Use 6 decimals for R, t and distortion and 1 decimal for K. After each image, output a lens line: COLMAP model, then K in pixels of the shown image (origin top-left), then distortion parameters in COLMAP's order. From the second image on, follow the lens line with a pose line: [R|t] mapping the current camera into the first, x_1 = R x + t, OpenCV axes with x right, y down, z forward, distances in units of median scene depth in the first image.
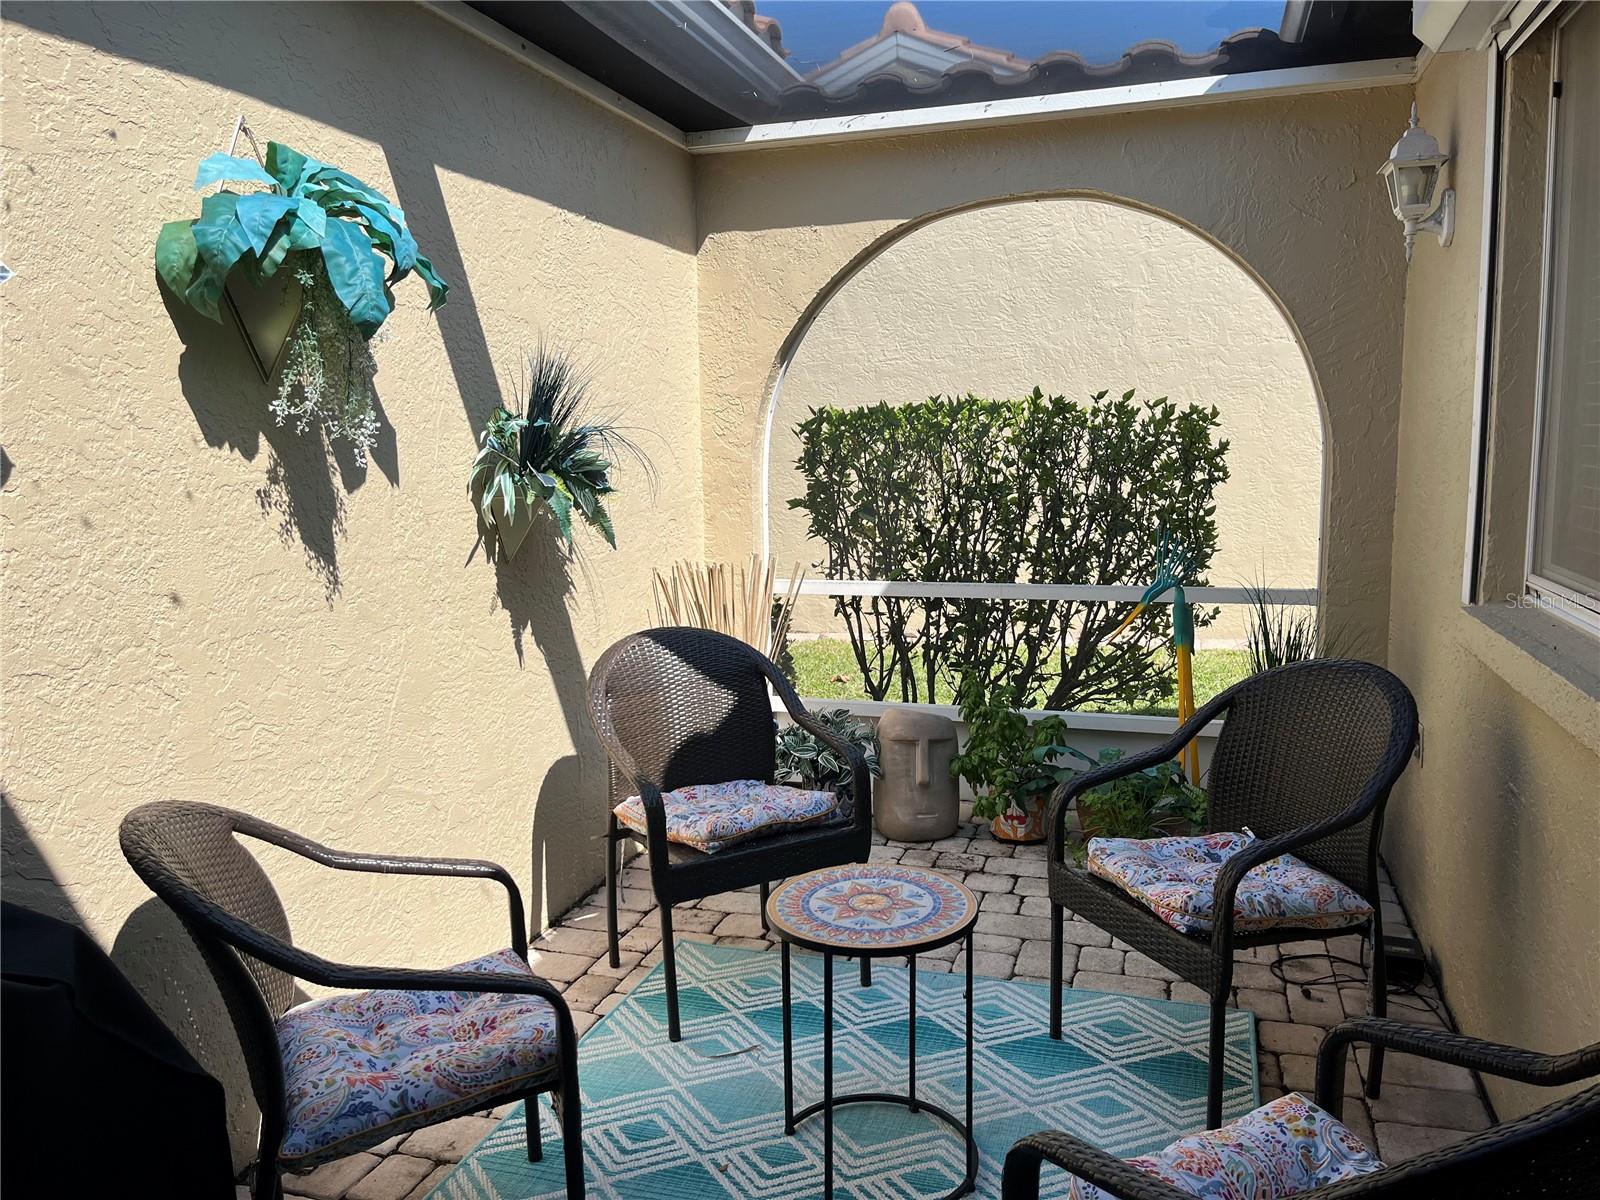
lens RADIAL K [[1186.0, 0, 796.6], [0, 1186.0, 604.8], [0, 0, 1]] dist [0.062251, -0.095357]
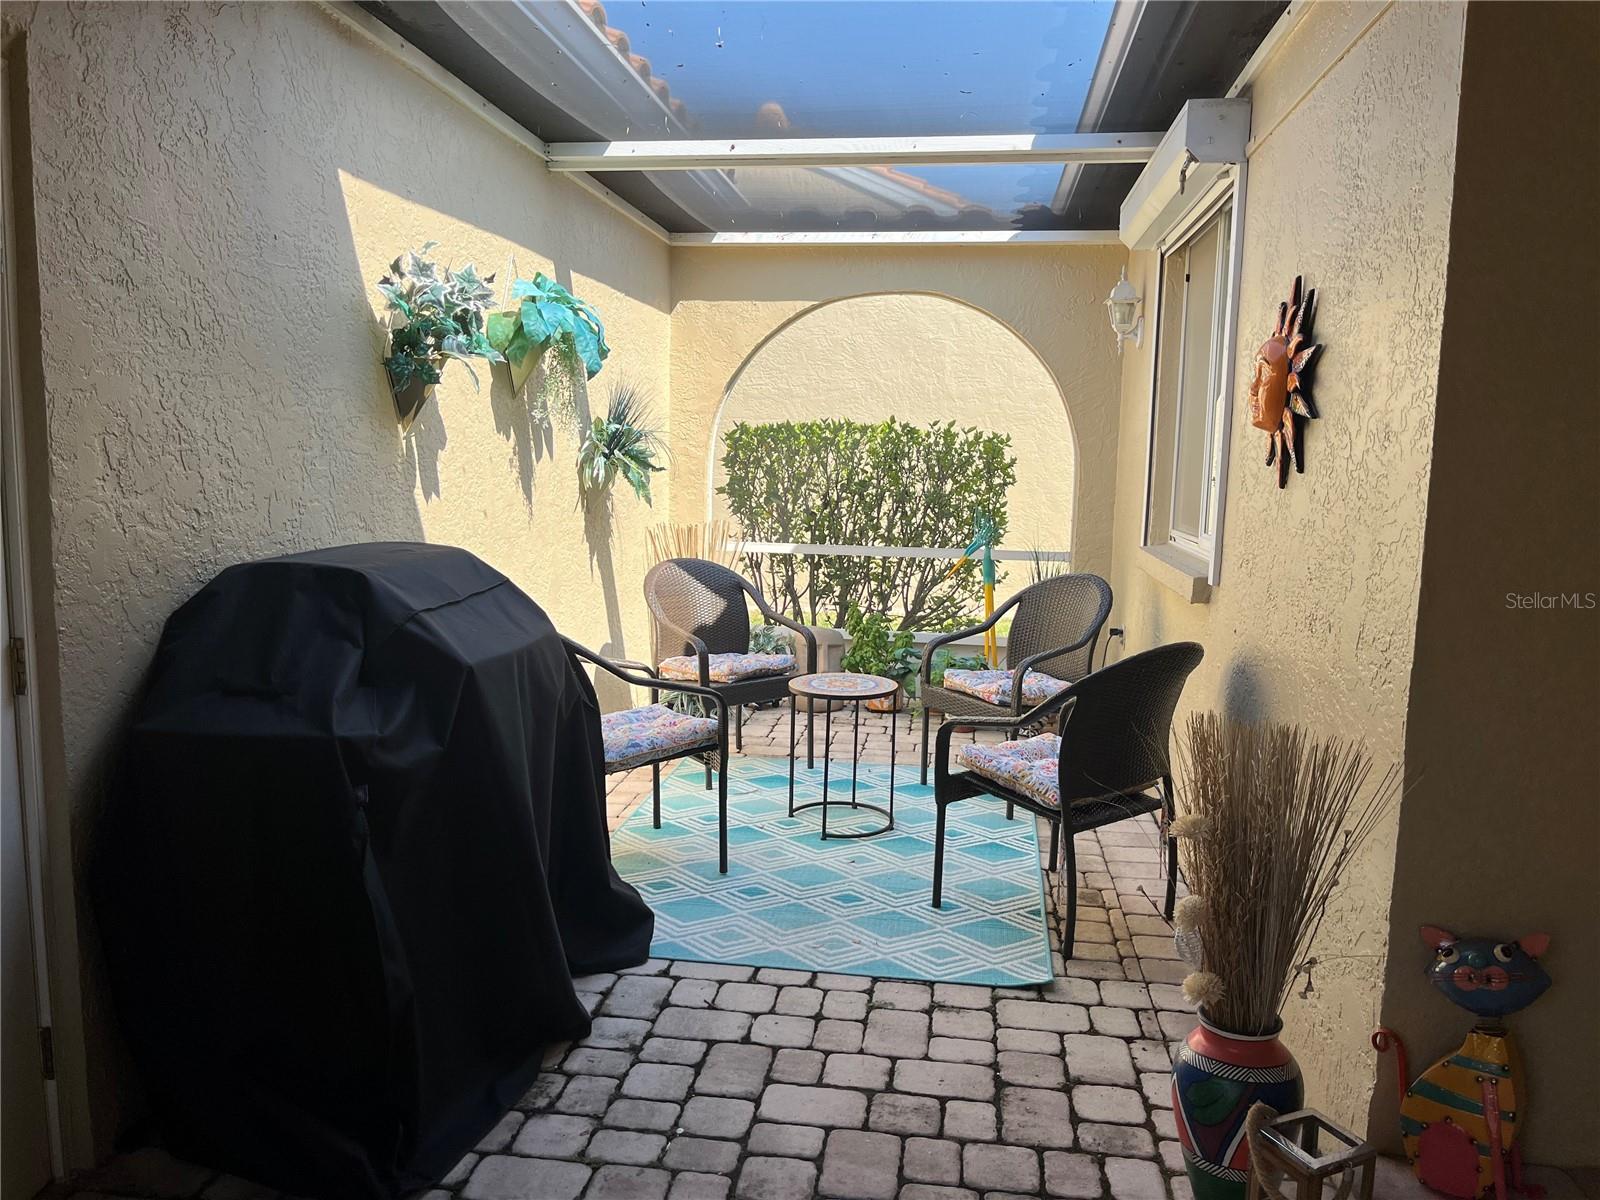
lens RADIAL K [[1186.0, 0, 796.6], [0, 1186.0, 604.8], [0, 0, 1]] dist [0.062251, -0.095357]
pose [[0.984603, 0.017723, 0.173905, -0.166668], [-0.015893, 0.999803, -0.011909, 0.069871], [-0.174082, 0.008962, 0.984690, -0.420948]]
